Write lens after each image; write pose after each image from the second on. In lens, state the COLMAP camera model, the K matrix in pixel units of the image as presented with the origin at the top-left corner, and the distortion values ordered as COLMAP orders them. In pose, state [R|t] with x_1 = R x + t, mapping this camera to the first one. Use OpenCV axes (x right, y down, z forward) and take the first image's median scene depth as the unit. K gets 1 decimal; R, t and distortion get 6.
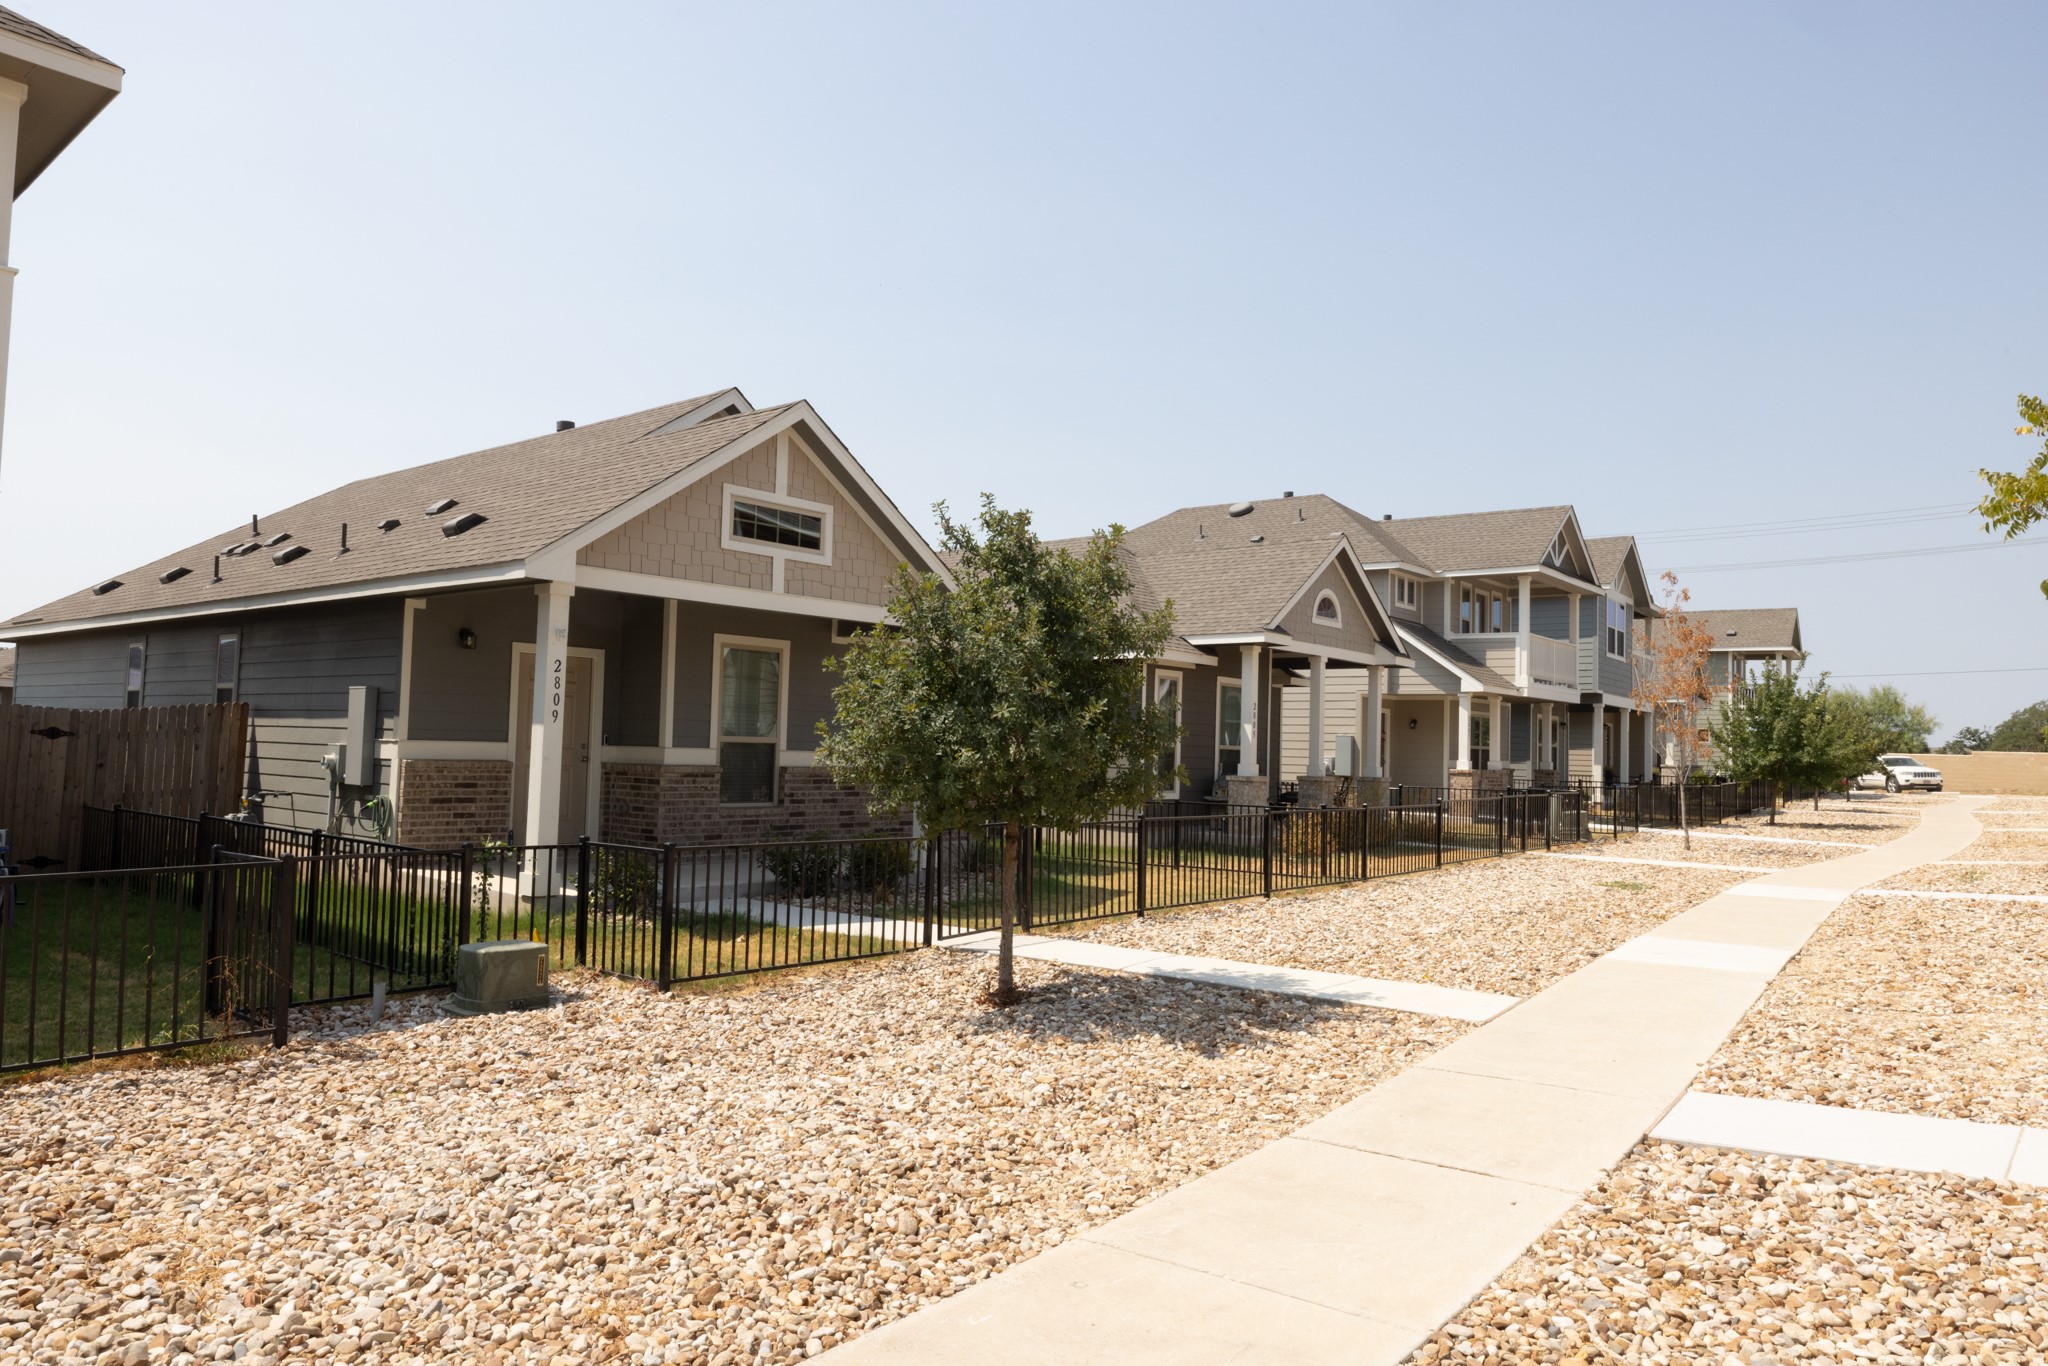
lens RADIAL K [[1321.8, 0, 1021.1], [0, 1321.8, 685.6], [0, 0, 1]] dist [-0.004294, 0.000307]
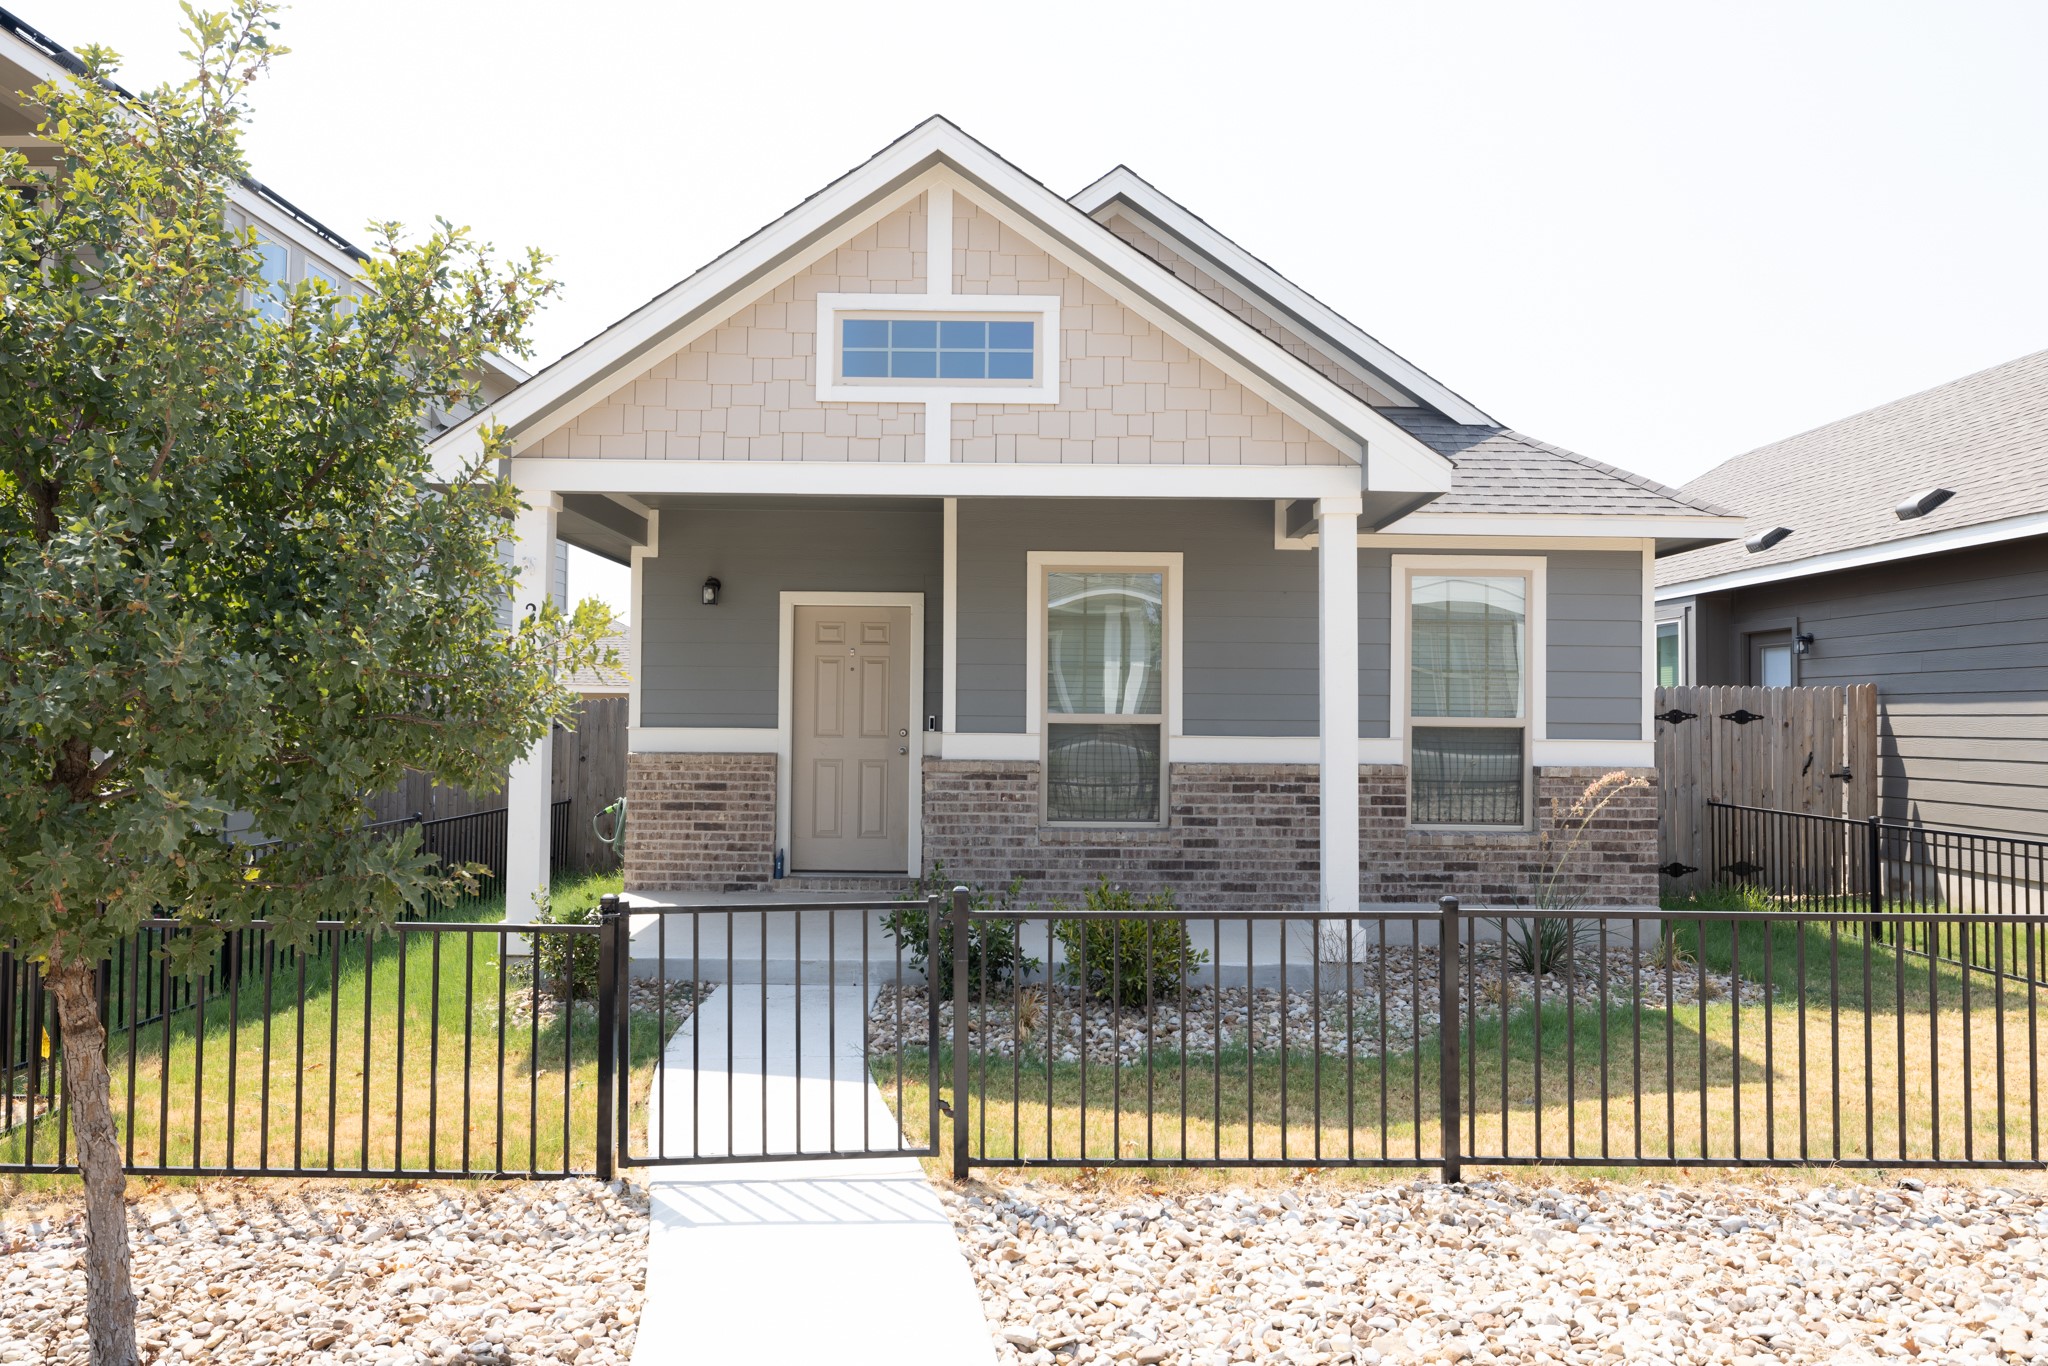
lens RADIAL K [[1375.8, 0, 1019.9], [0, 1375.8, 675.8], [0, 0, 1]] dist [-0.005517, 0.002031]
pose [[0.648533, -0.043296, -0.759954, 0.281926], [0.045368, 0.998805, -0.018187, 0.034007], [0.759833, -0.022683, 0.649722, 0.611037]]
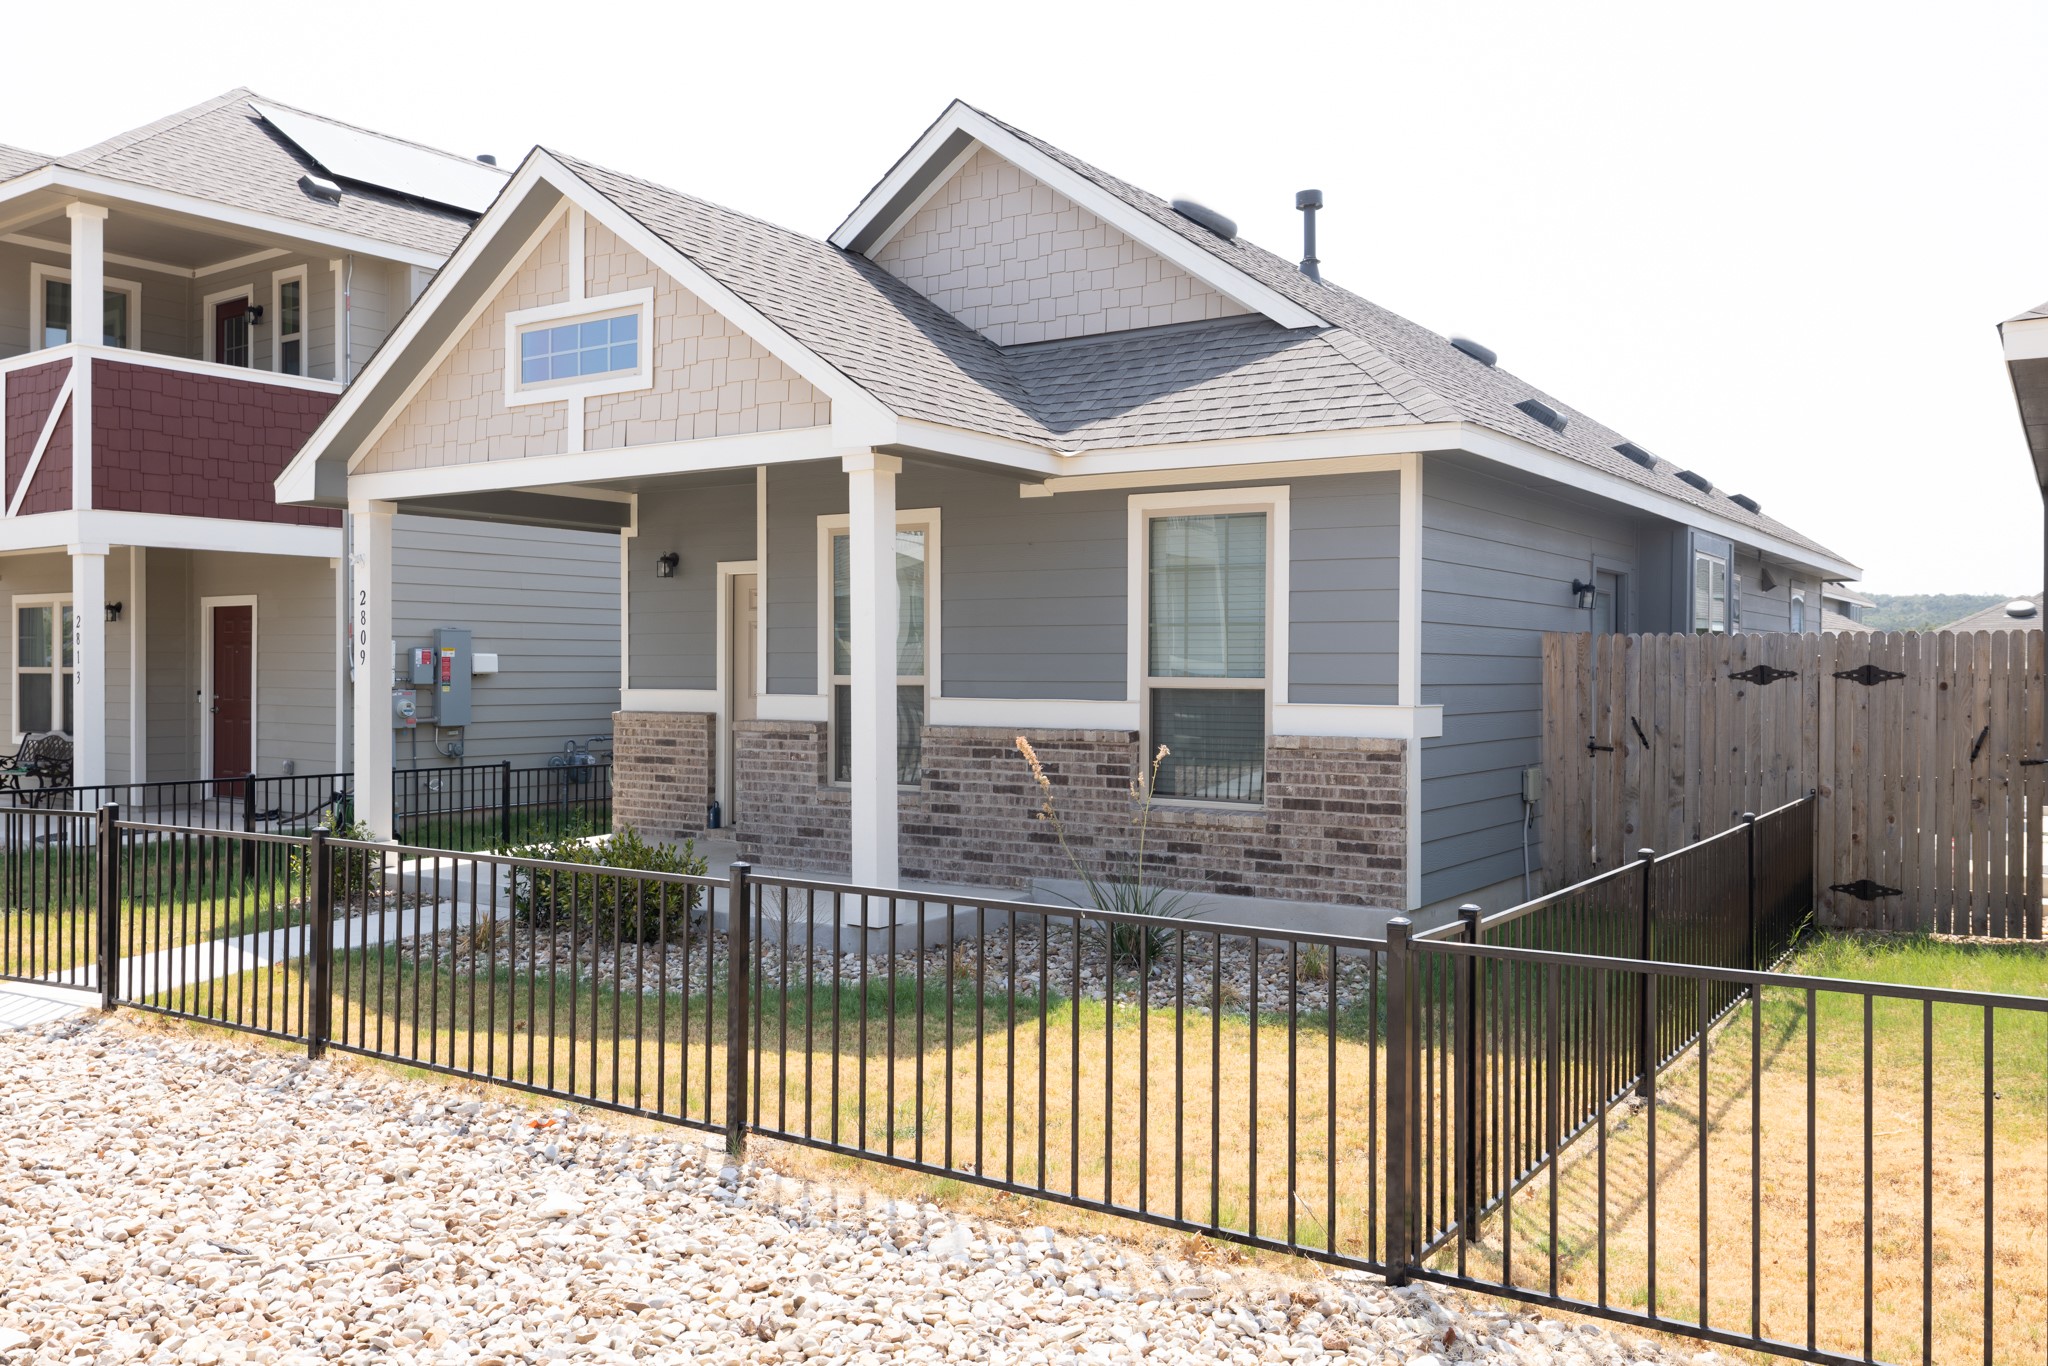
lens RADIAL K [[1650.1, 0, 1022.5], [0, 1650.1, 683.1], [0, 0, 1]] dist [-0.012094, -0.004252]
pose [[0.103158, -0.019857, -0.994467, 0.615974], [0.046950, 0.998783, -0.015073, 0.062709], [0.993556, -0.045136, 0.103965, 1.087219]]
